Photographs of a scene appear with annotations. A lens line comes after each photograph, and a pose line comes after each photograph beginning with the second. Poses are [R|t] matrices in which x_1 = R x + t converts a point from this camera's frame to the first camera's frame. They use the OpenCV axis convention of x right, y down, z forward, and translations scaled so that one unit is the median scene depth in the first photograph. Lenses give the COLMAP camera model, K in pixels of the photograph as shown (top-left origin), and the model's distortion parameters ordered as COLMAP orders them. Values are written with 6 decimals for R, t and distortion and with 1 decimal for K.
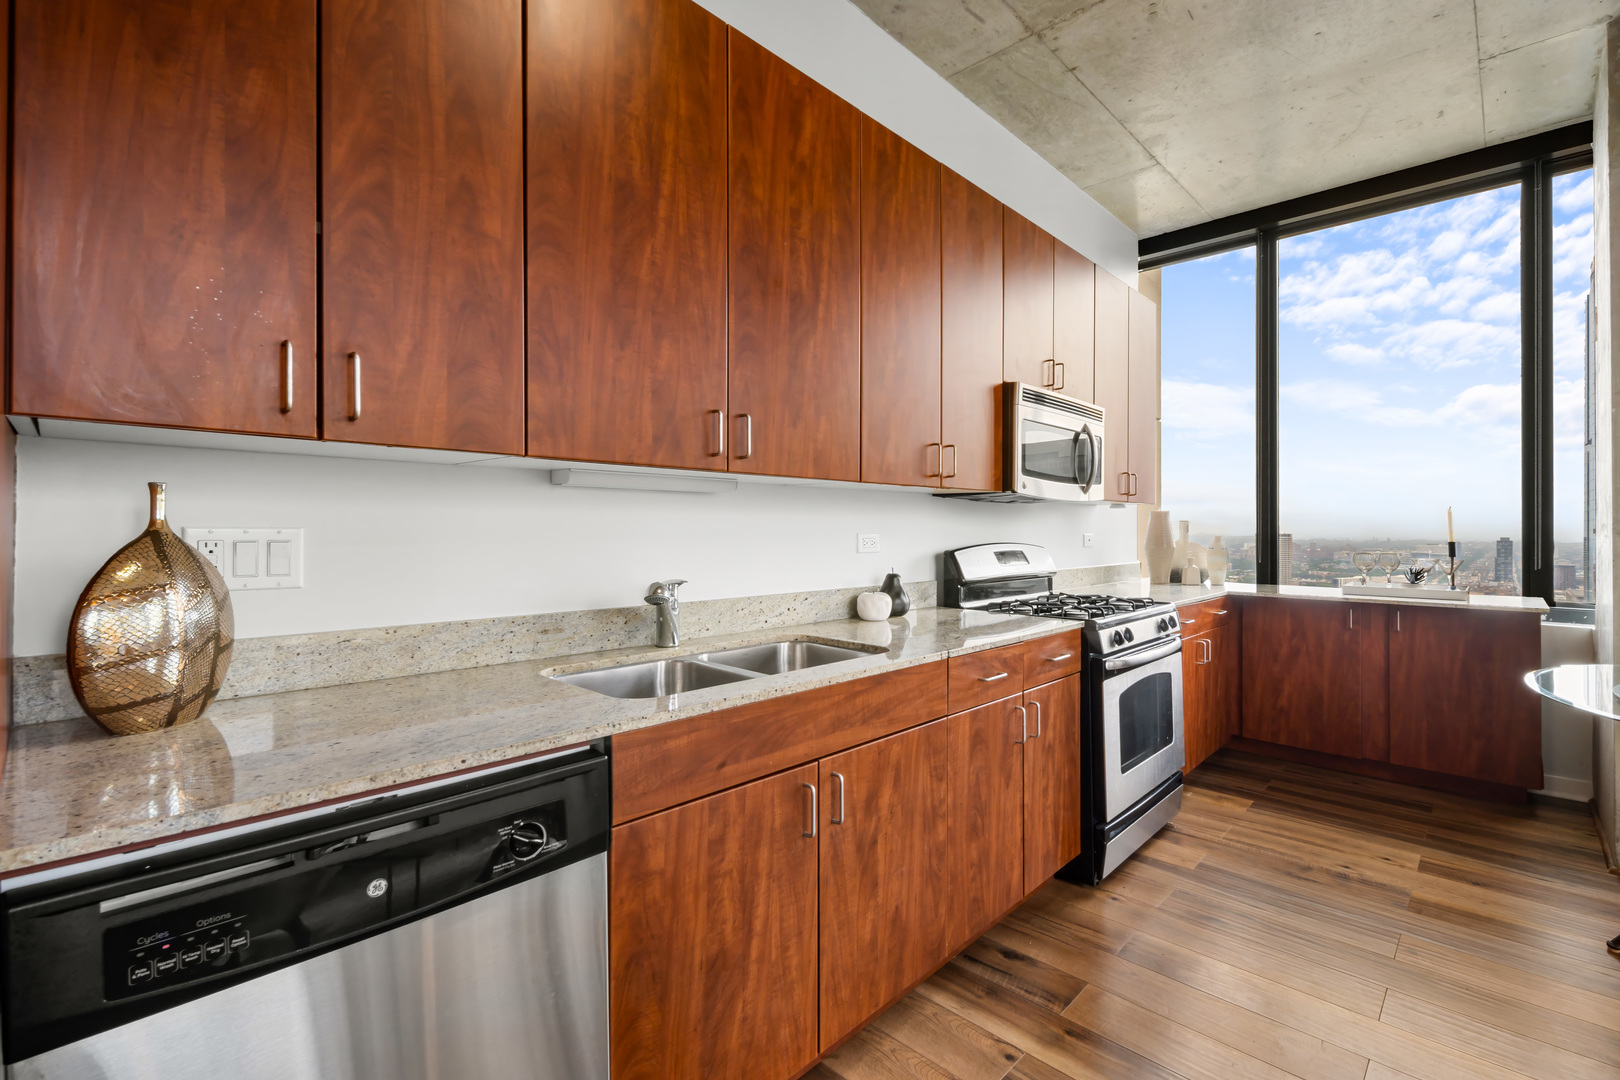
lens RADIAL K [[710.3, 0, 895.7], [0, 710.3, 529.2], [0, 0, 1]] dist [0.000674, -0.000492]
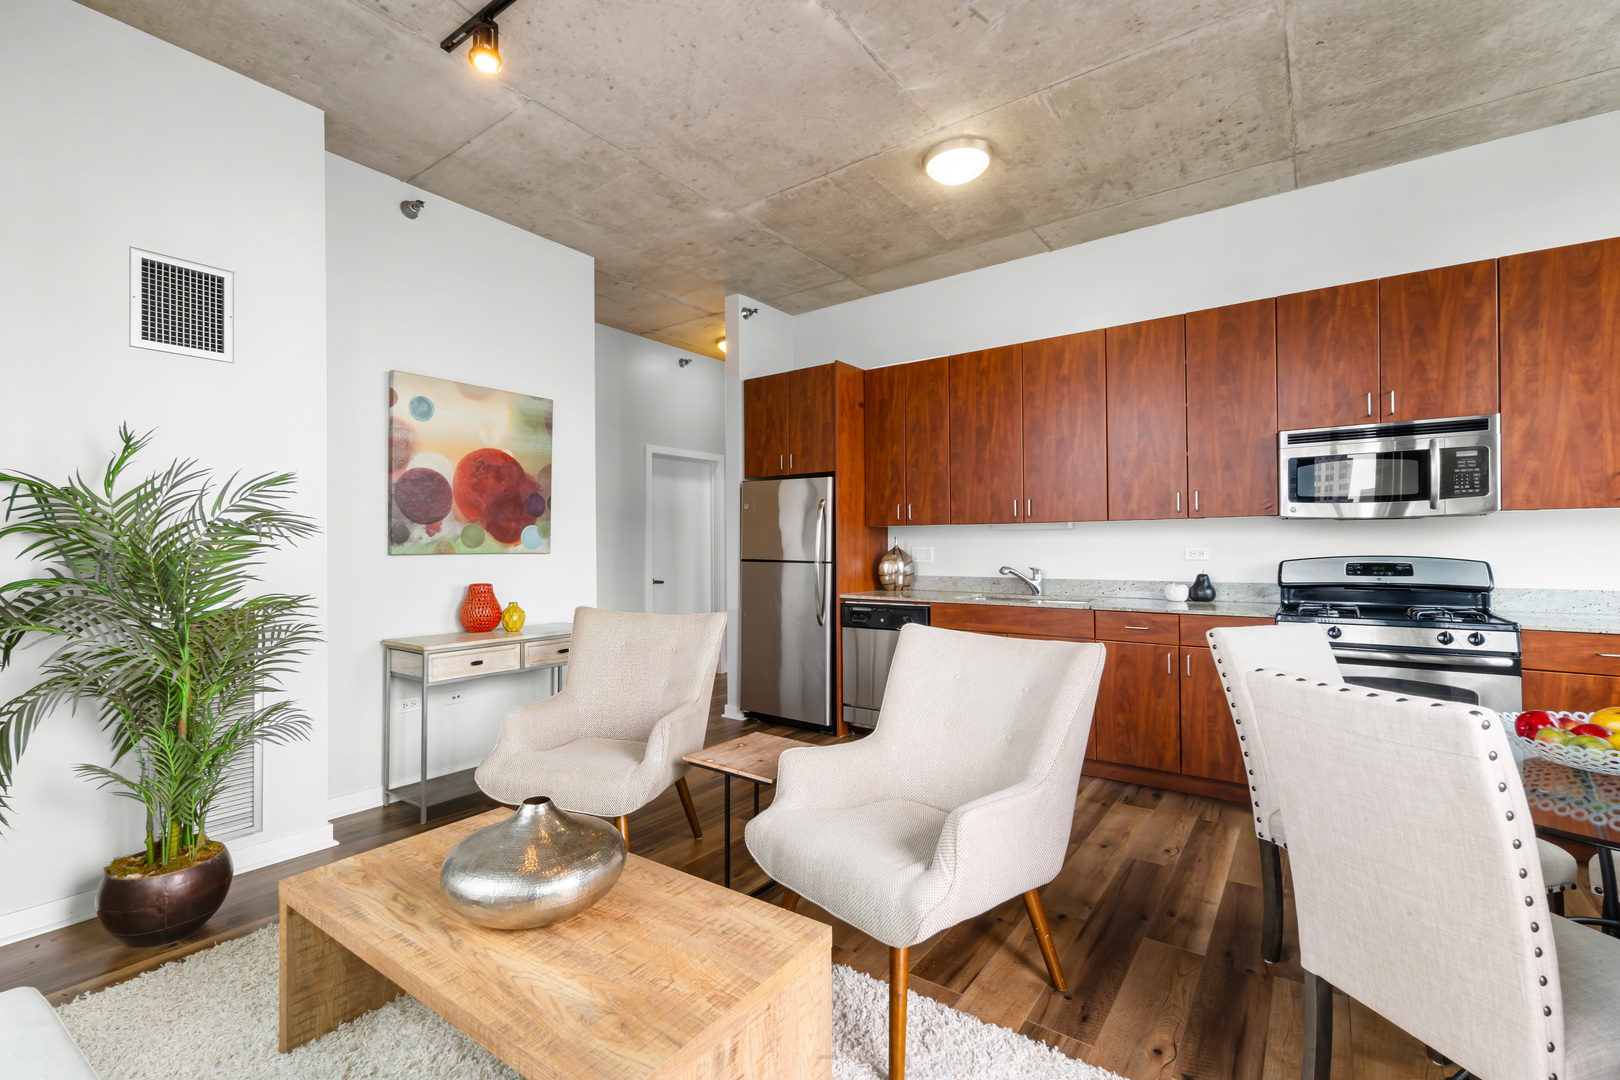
lens RADIAL K [[709.0, 0, 777.9], [0, 709.0, 533.8], [0, 0, 1]] dist [0.003230, 0.000113]
pose [[0.067028, -0.020742, -0.997535, 2.212470], [0.007224, 0.999768, -0.020303, 0.000525], [0.997725, -0.005846, 0.067162, -0.021938]]
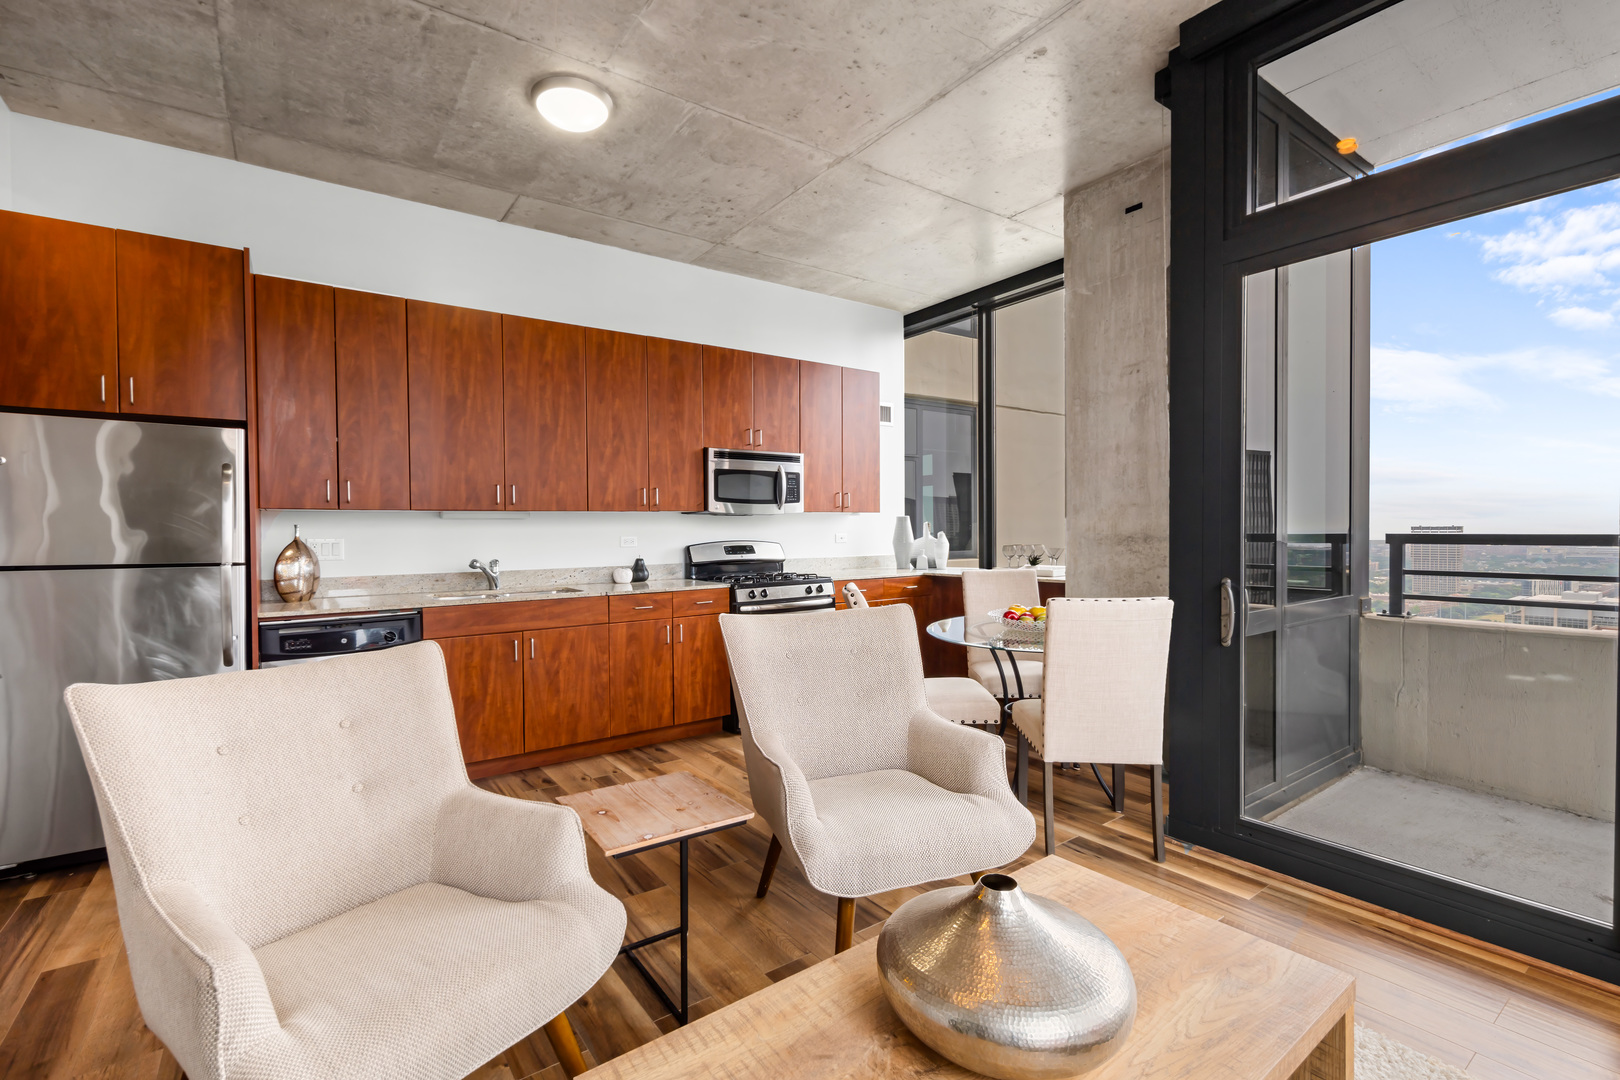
lens RADIAL K [[709.0, 0, 777.9], [0, 709.0, 533.8], [0, 0, 1]] dist [0.003230, 0.000113]
pose [[0.967655, -0.013872, -0.251896, 1.201233], [0.015432, 0.999872, 0.004219, -0.003646], [0.251805, -0.007970, 0.967745, -0.995613]]
